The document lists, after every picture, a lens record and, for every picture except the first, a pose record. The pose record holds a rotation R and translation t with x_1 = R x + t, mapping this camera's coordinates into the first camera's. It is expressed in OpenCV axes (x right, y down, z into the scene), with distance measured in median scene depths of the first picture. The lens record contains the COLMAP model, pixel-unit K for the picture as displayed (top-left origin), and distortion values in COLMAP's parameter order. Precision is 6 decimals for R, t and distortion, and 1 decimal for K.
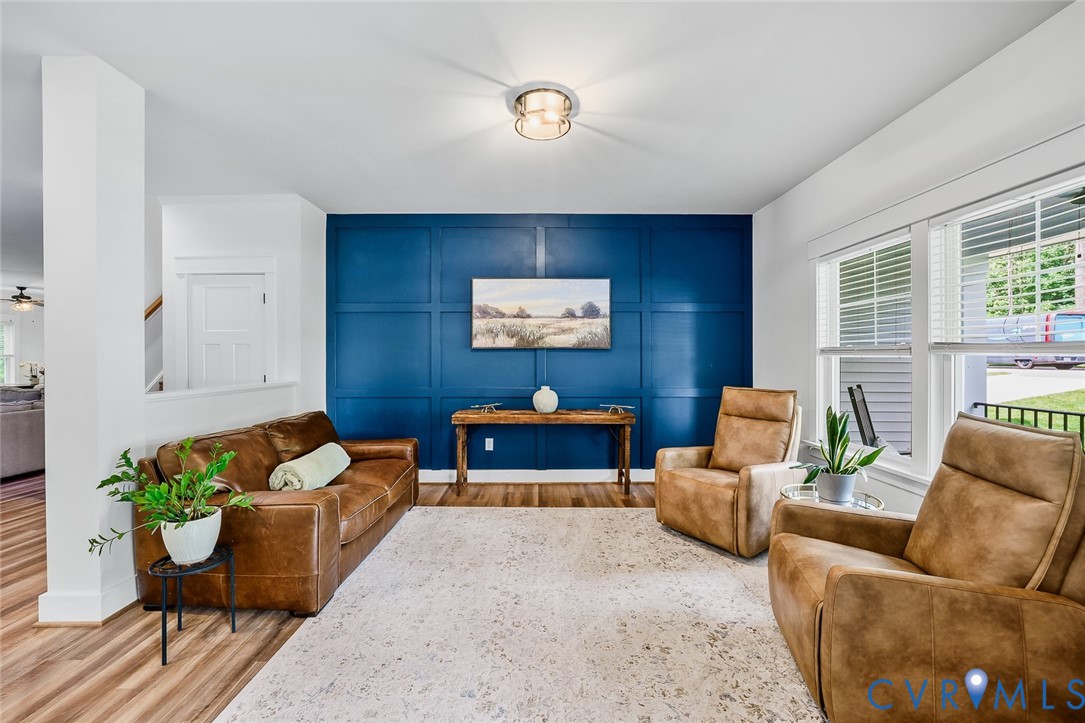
lens RADIAL K [[442.1, 0, 546.6], [0, 442.1, 358.4], [0, 0, 1]] dist [-0.019508, 0.003449]
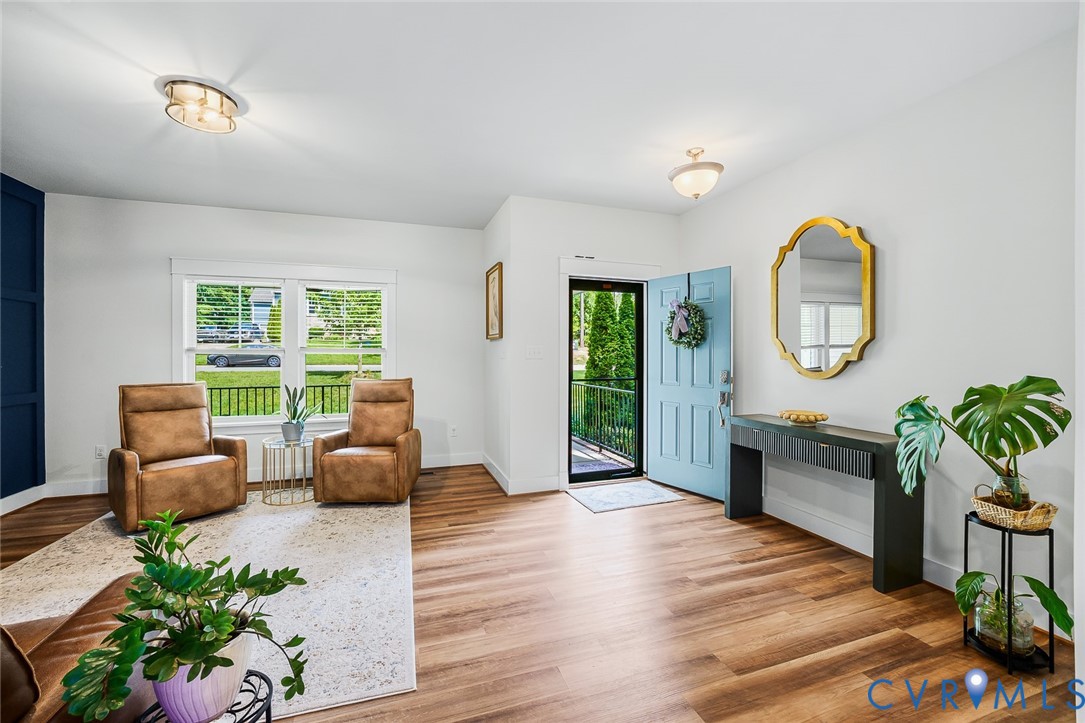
lens RADIAL K [[442.1, 0, 537.1], [0, 442.1, 353.9], [0, 0, 1]] dist [-0.019508, 0.003449]
pose [[-0.310053, 0.002035, 0.950717, -0.786480], [0.006286, 0.999980, -0.000090, -0.000932], [-0.950698, 0.005948, -0.310060, 0.403264]]
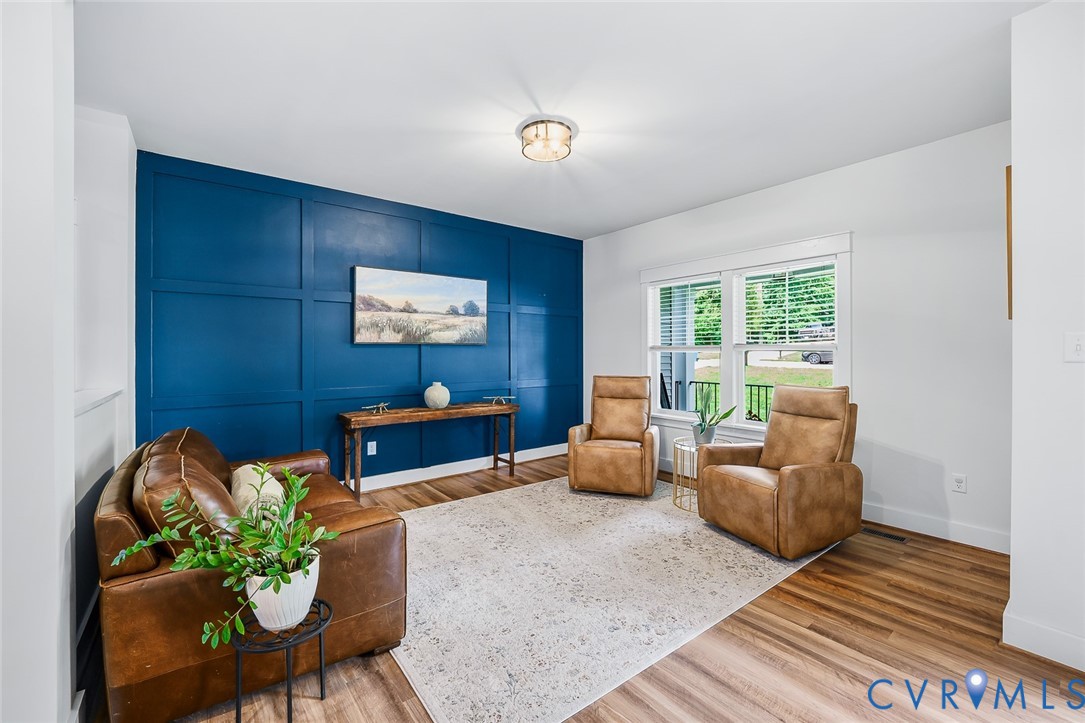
lens RADIAL K [[442.1, 0, 547.6], [0, 442.1, 353.4], [0, 0, 1]] dist [-0.019508, 0.003449]
pose [[0.788905, -0.001447, 0.614514, -0.480524], [0.002978, 0.999994, -0.001467, 0.000134], [-0.614508, 0.002987, 0.788905, 0.064852]]
